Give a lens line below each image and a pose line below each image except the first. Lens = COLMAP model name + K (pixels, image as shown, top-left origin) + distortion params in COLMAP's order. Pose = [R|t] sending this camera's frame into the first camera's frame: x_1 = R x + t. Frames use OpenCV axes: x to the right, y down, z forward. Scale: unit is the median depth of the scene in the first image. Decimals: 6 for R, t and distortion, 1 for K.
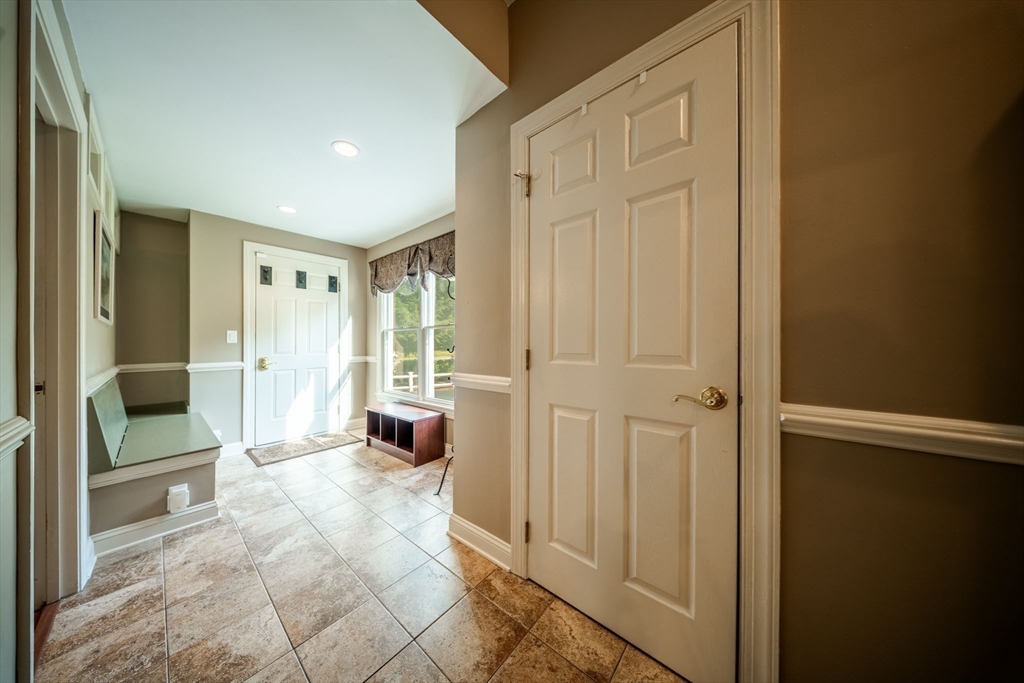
lens RADIAL K [[303.7, 0, 514.5], [0, 303.7, 341.6], [0, 0, 1]] dist [-0.012037, -0.000071]
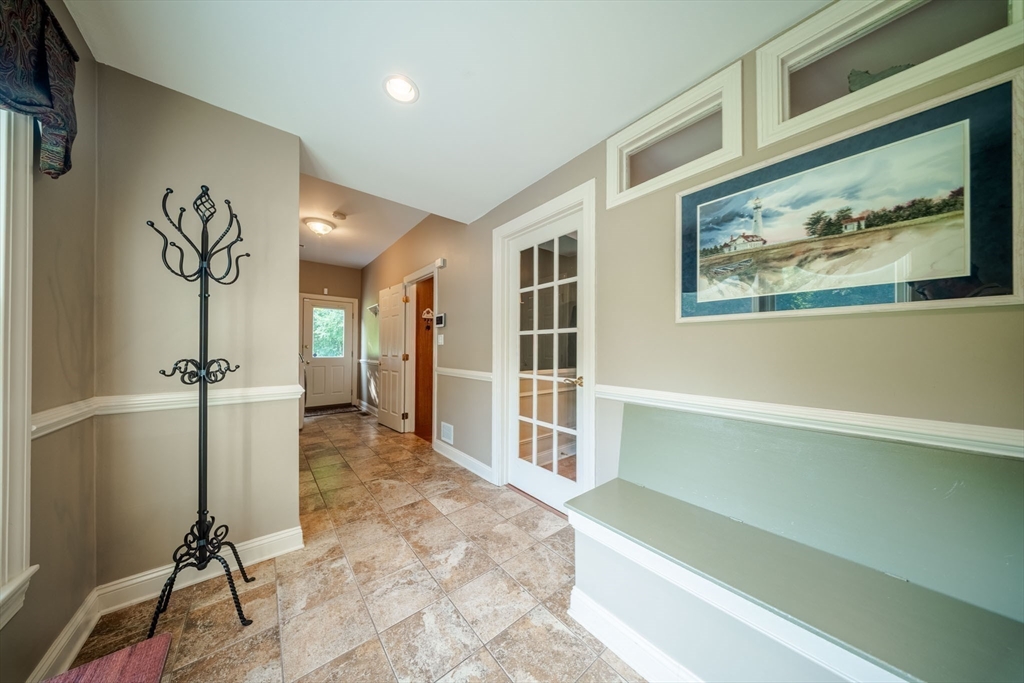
lens RADIAL K [[303.7, 0, 510.6], [0, 303.7, 346.5], [0, 0, 1]] dist [-0.012037, -0.000071]
pose [[-0.981554, 0.004257, 0.191136, -1.235682], [0.003230, 0.999979, -0.005687, -0.010226], [-0.191156, -0.004964, -0.981547, 2.115714]]
